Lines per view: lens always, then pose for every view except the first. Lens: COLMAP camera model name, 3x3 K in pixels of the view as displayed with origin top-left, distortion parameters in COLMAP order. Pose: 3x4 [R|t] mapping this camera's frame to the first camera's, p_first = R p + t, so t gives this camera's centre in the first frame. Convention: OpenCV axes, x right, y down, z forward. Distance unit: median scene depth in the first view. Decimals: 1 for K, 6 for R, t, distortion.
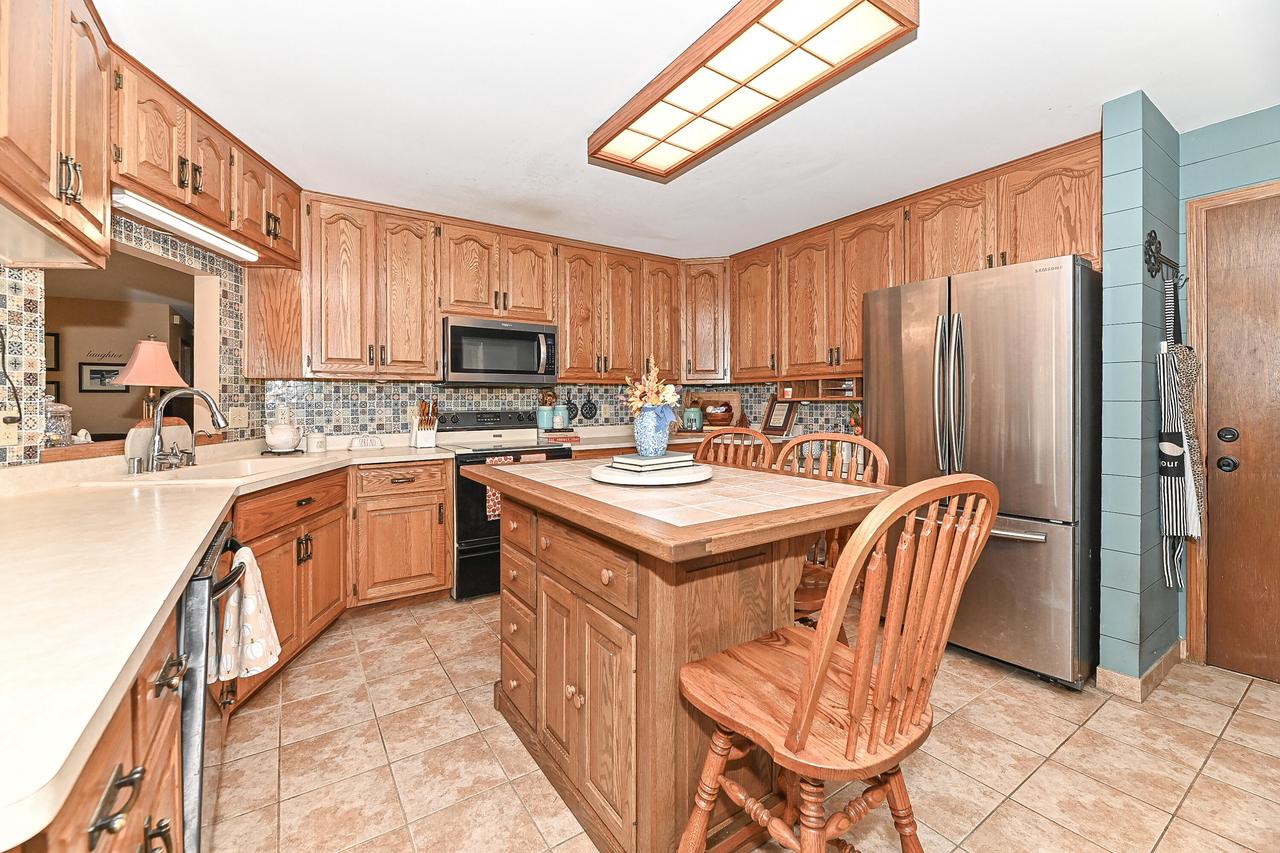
lens RADIAL K [[523.8, 0, 639.2], [0, 523.8, 404.0], [0, 0, 1]] dist [0.000292, -0.003283]
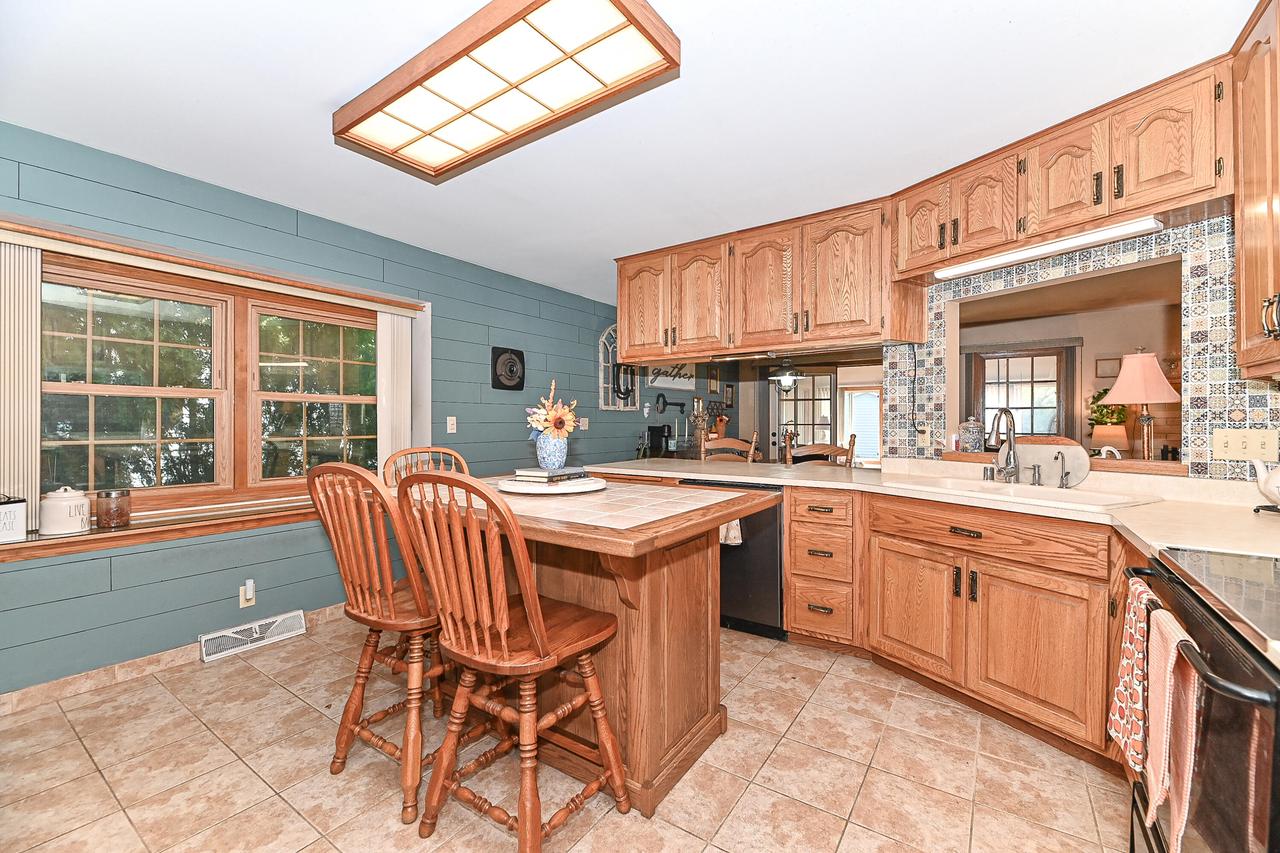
lens RADIAL K [[524.9, 0, 641.2], [0, 524.9, 421.8], [0, 0, 1]] dist [-0.001556, -0.000504]
pose [[-0.928856, 0.006656, -0.370381, 0.146586], [0.004802, 0.999971, 0.005927, -0.007995], [0.370410, 0.003727, -0.928861, 1.096654]]
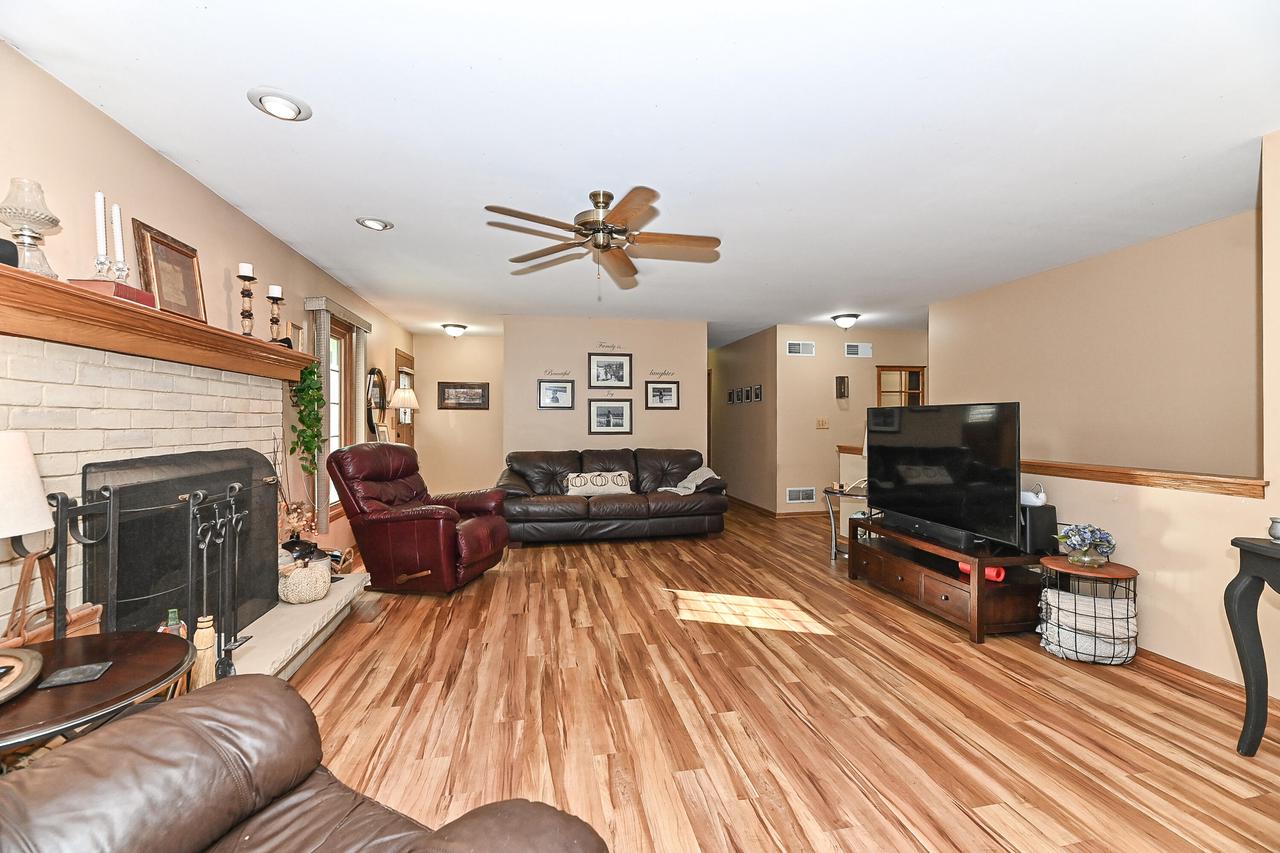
lens RADIAL K [[524.9, 0, 641.2], [0, 524.9, 421.8], [0, 0, 1]] dist [-0.001556, -0.000504]
pose [[0.922520, 0.004026, -0.385927, -1.136944], [-0.004984, 0.999986, -0.001482, 0.006497], [0.385916, 0.003291, 0.922528, 0.042401]]
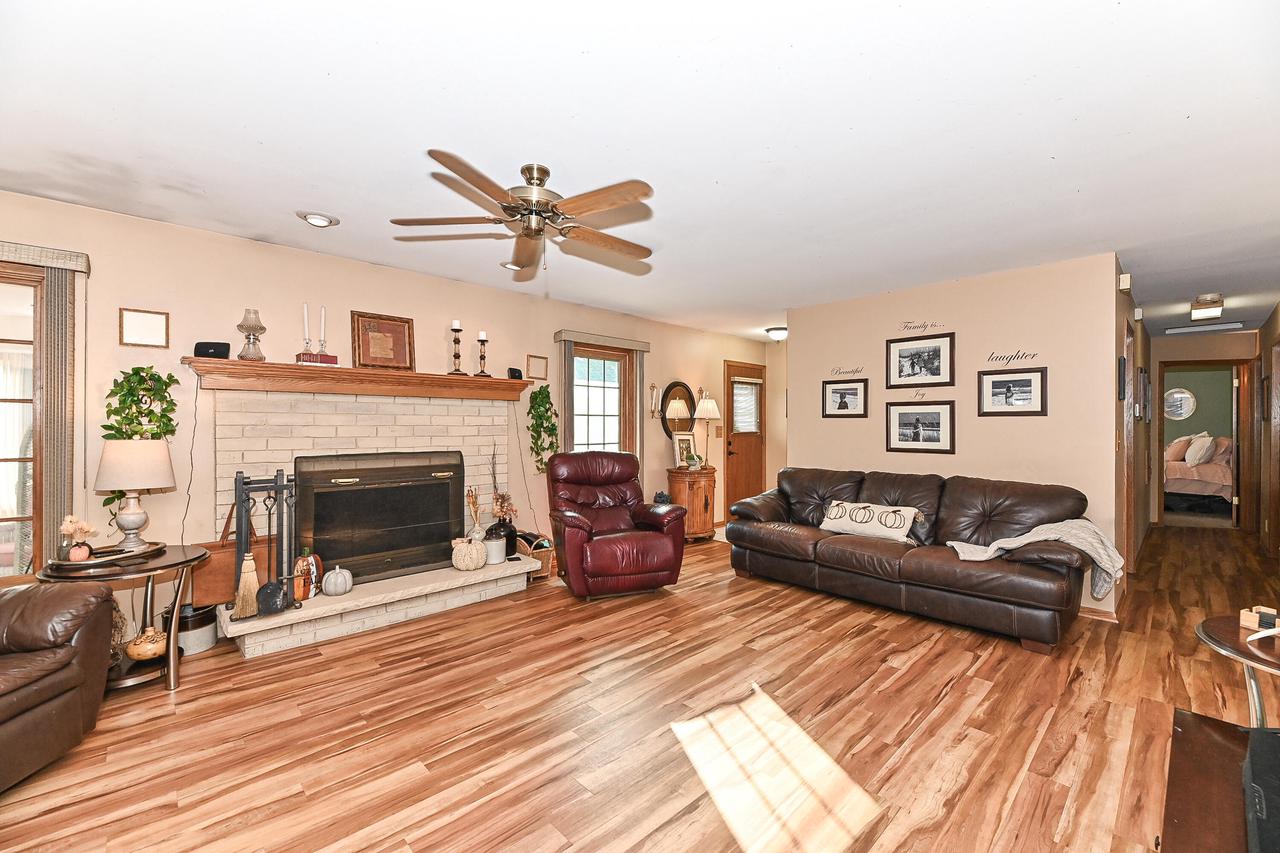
lens RADIAL K [[524.9, 0, 641.2], [0, 524.9, 421.8], [0, 0, 1]] dist [-0.001556, -0.000504]
pose [[0.168591, 0.001244, -0.985685, -0.809316], [-0.009512, 0.999955, -0.000365, -0.018259], [0.985640, 0.009437, 0.168595, 0.771209]]
